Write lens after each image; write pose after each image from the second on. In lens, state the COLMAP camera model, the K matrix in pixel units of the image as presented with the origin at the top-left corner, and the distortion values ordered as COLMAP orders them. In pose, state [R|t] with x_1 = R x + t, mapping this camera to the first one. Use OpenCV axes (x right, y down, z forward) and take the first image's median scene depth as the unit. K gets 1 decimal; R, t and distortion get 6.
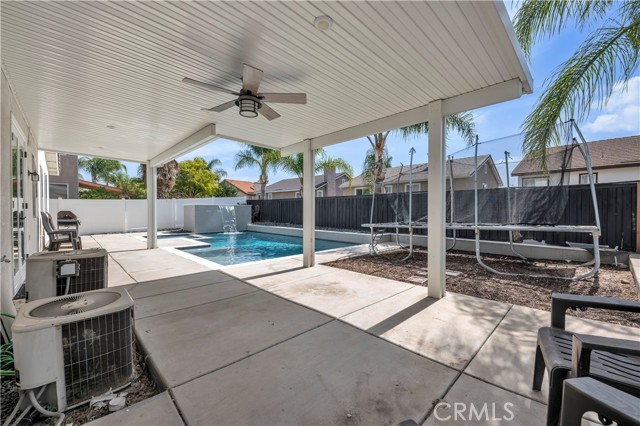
lens RADIAL K [[259.7, 0, 320.1], [0, 259.7, 215.0], [0, 0, 1]] dist [0.002971, -0.000767]
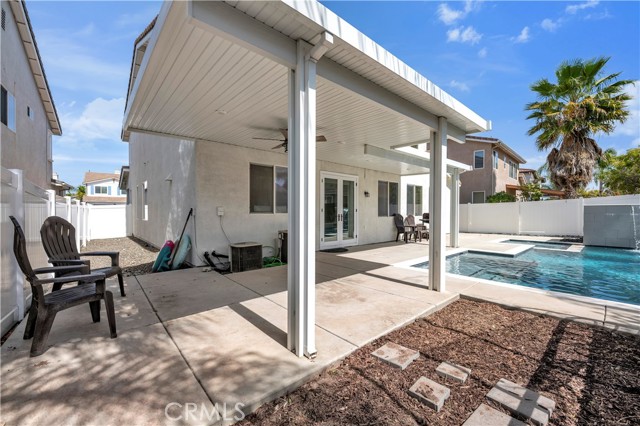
lens RADIAL K [[259.7, 0, 321.1], [0, 259.7, 209.6], [0, 0, 1]] dist [0.002971, -0.000767]
pose [[-0.041947, -0.007043, -0.999095, 0.242353], [-0.020983, 0.999761, -0.006167, -0.006680], [0.998899, 0.020705, -0.042085, 0.236880]]
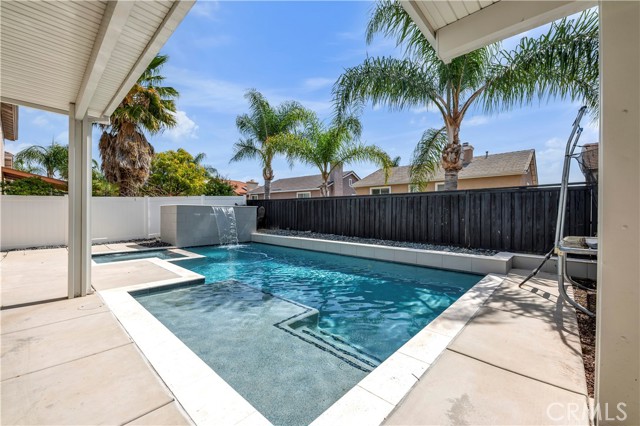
lens RADIAL K [[259.7, 0, 323.3], [0, 259.7, 212.6], [0, 0, 1]] dist [0.002971, -0.000767]
pose [[0.998283, 0.004810, 0.058383, -0.117831], [-0.003592, 0.999774, -0.020956, -0.005748], [-0.058470, 0.020710, 0.998074, 0.255661]]
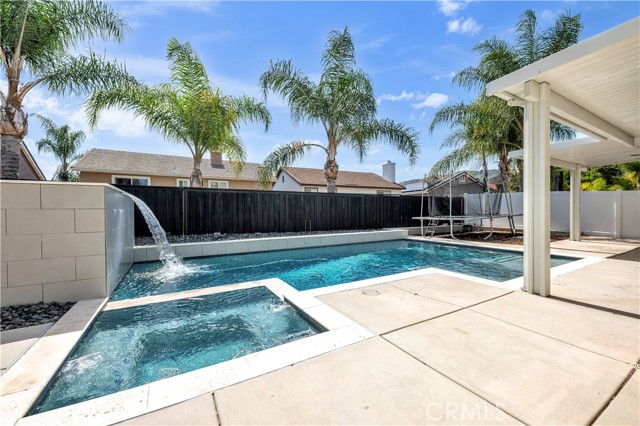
lens RADIAL K [[259.7, 0, 317.2], [0, 259.7, 211.8], [0, 0, 1]] dist [0.002971, -0.000767]
pose [[0.249210, -0.011108, 0.968386, -0.587485], [0.024976, 0.999675, 0.005040, -0.011268], [-0.968127, 0.022931, 0.249407, 0.619070]]
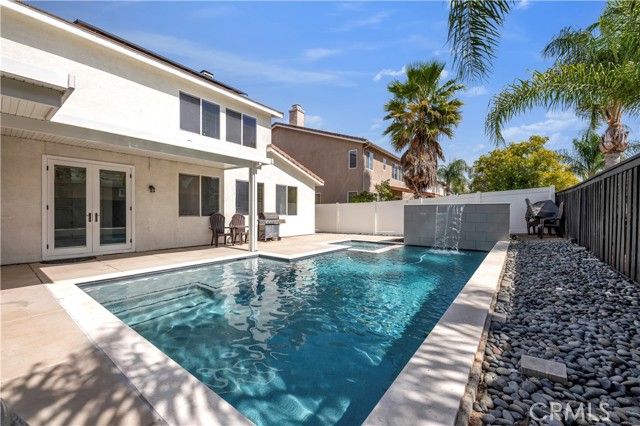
lens RADIAL K [[259.7, 0, 321.9], [0, 259.7, 215.0], [0, 0, 1]] dist [0.002971, -0.000767]
pose [[0.149692, 0.010017, -0.988682, 0.177088], [-0.024198, 0.999686, 0.006465, -0.009764], [0.988437, 0.022957, 0.149887, 0.554858]]
